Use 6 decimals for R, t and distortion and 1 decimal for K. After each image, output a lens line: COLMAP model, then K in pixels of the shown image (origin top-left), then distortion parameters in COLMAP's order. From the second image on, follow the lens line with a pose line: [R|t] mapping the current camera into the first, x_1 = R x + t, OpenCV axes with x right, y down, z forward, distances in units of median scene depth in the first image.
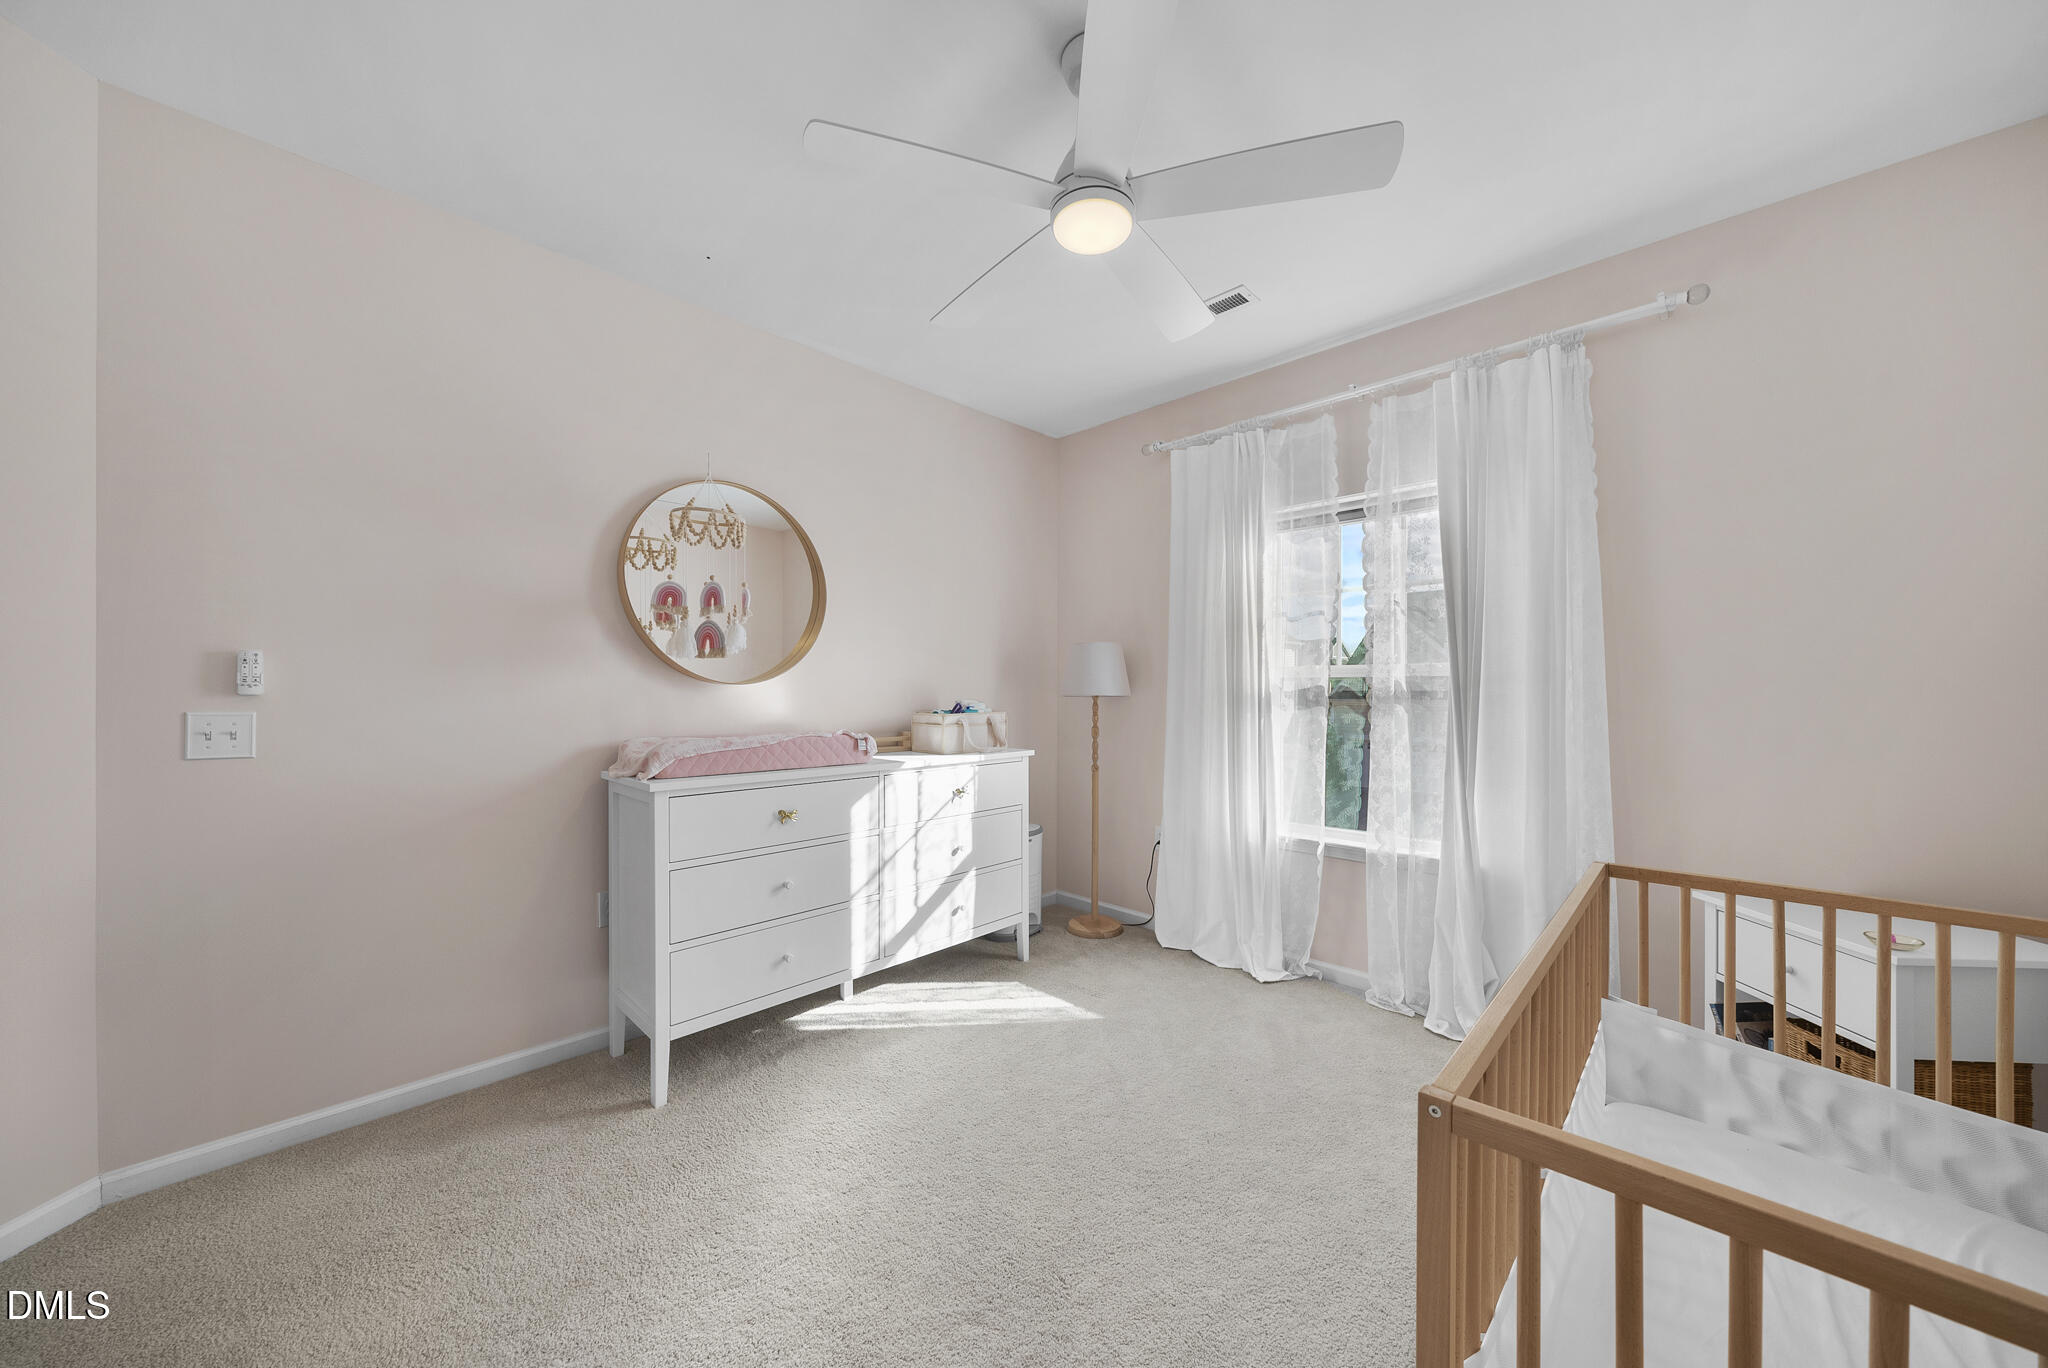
lens RADIAL K [[703.6, 0, 1019.5], [0, 703.6, 696.1], [0, 0, 1]] dist [-0.006825, 0.000130]
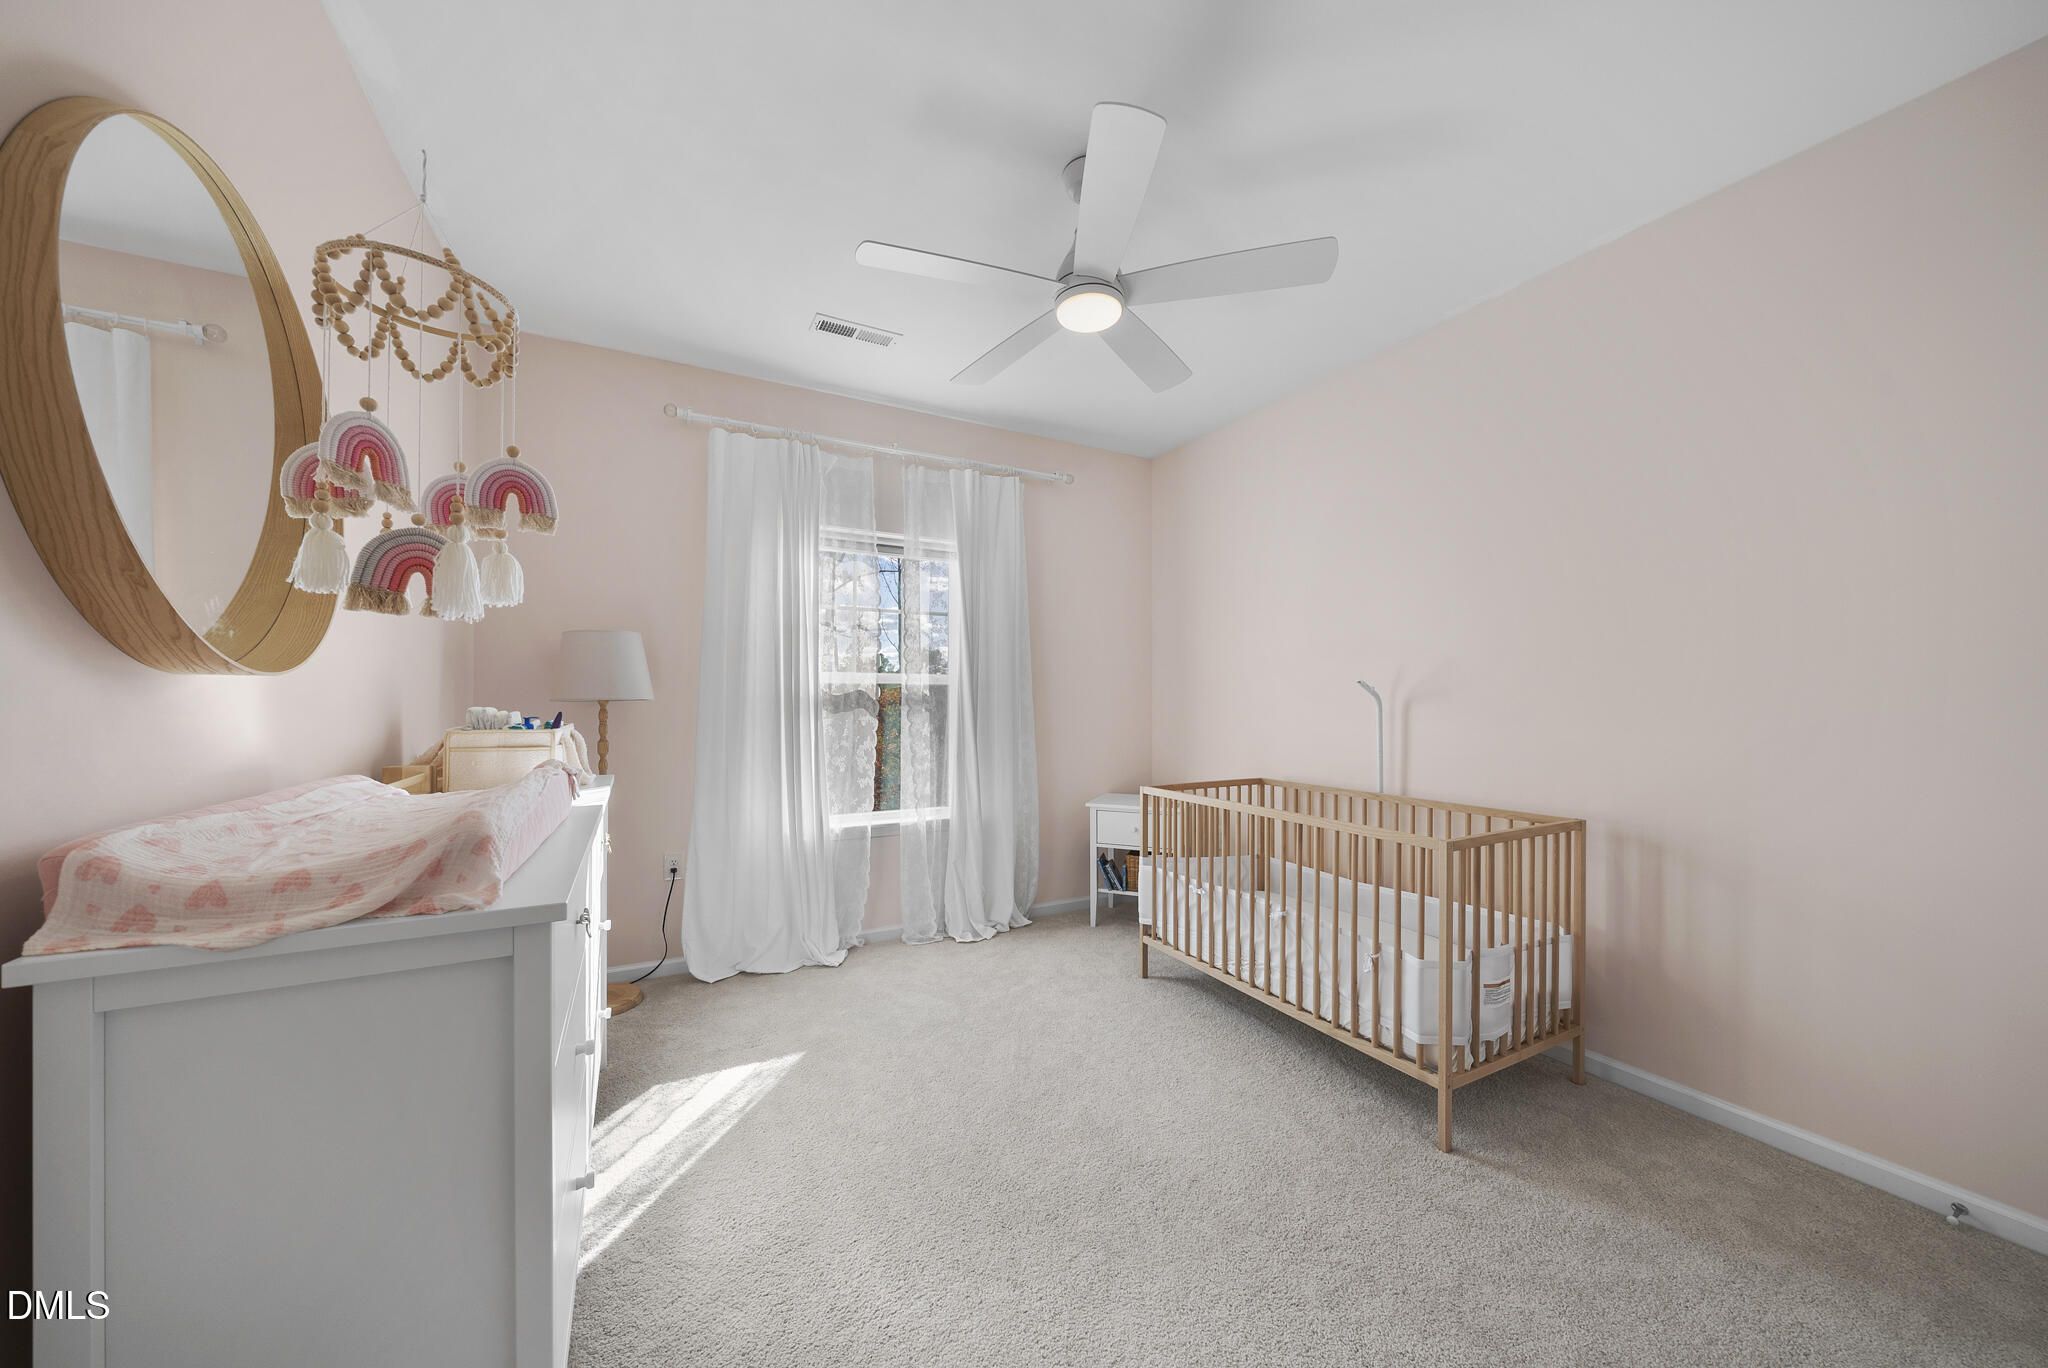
lens RADIAL K [[703.6, 0, 1019.5], [0, 703.6, 696.1], [0, 0, 1]] dist [-0.006825, 0.000130]
pose [[0.305614, 0.000673, 0.952155, -0.613441], [0.002088, 0.999997, -0.001377, -0.003833], [-0.952153, 0.002409, 0.305612, 0.419587]]
